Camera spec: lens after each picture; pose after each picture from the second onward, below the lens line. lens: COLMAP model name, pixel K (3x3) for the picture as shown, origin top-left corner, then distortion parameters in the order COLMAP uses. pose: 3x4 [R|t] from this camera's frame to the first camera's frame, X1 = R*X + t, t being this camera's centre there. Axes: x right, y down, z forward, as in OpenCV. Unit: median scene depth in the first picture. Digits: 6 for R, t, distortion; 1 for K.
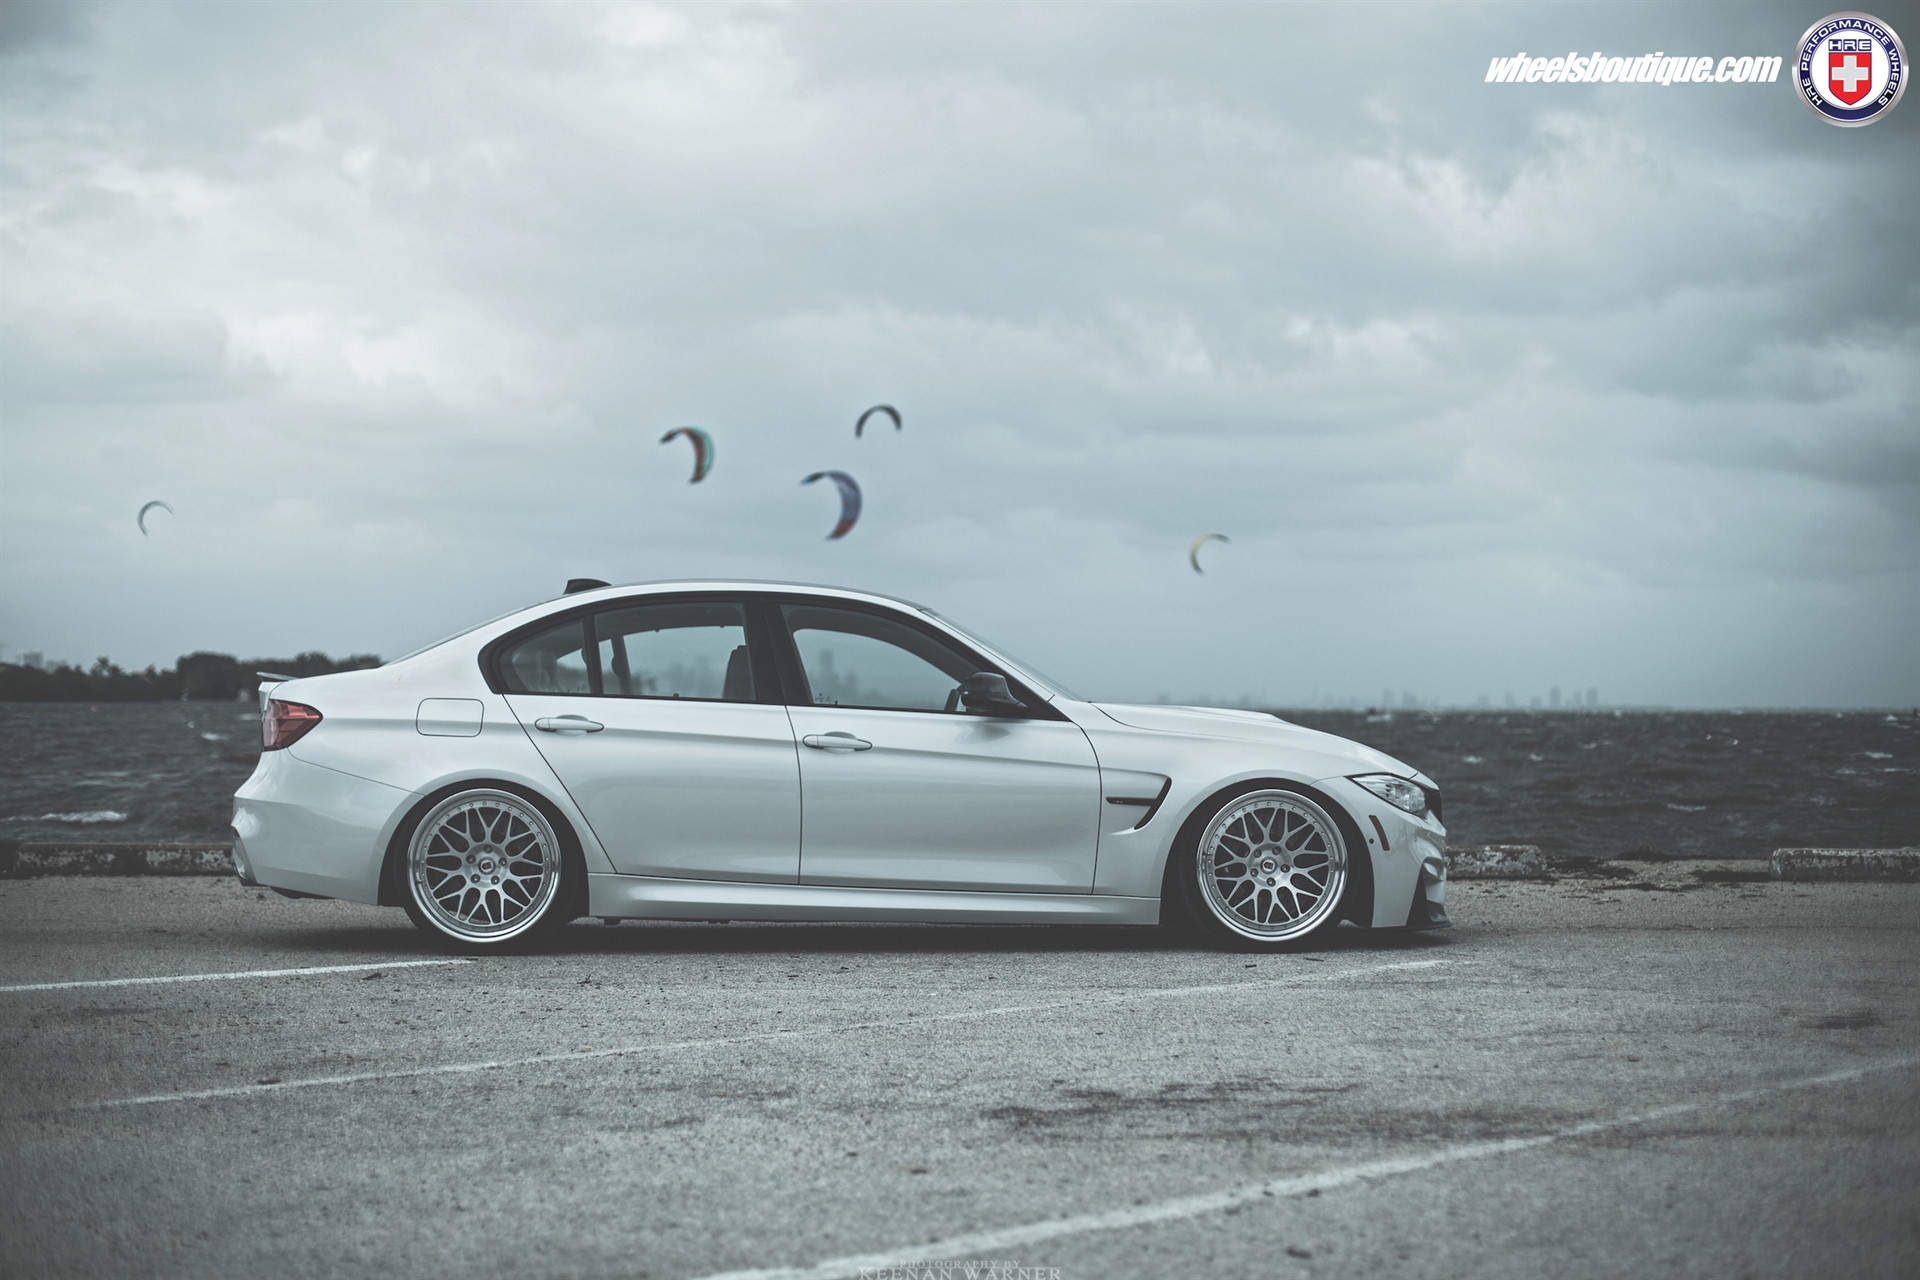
lens RADIAL K [[3252.0, 0, 960.0], [0, 3252.0, 640.0], [0, 0, 1]] dist [-0.200664, 0.119180]
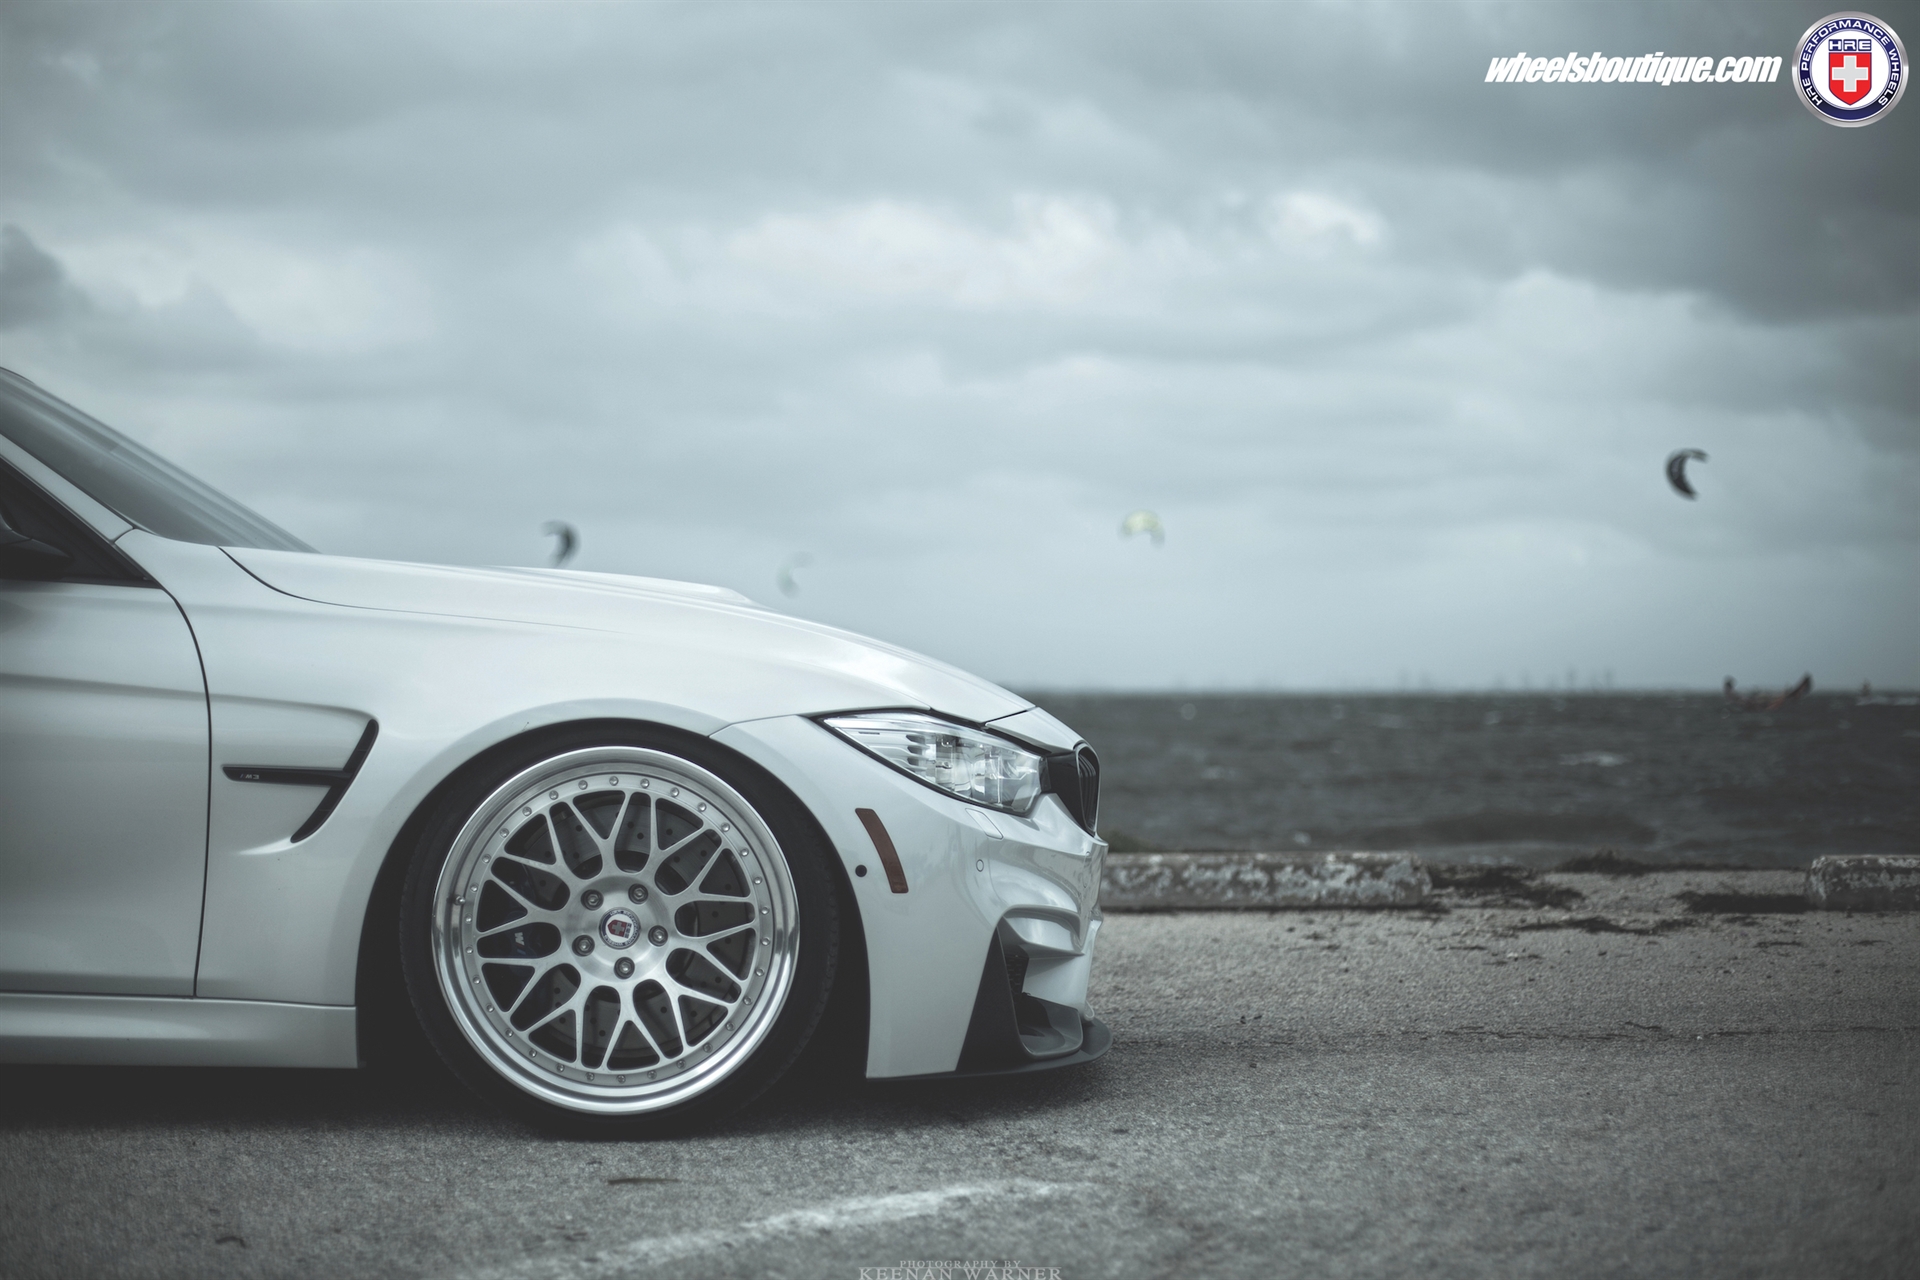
lens RADIAL K [[3252.0, 0, 960.0], [0, 3252.0, 640.0], [0, 0, 1]] dist [-0.200664, 0.119180]
pose [[0.999976, -0.004925, -0.004806, 0.141623], [0.004948, 0.999976, 0.004880, 0.030535], [0.004782, -0.004904, 0.999977, 0.583547]]
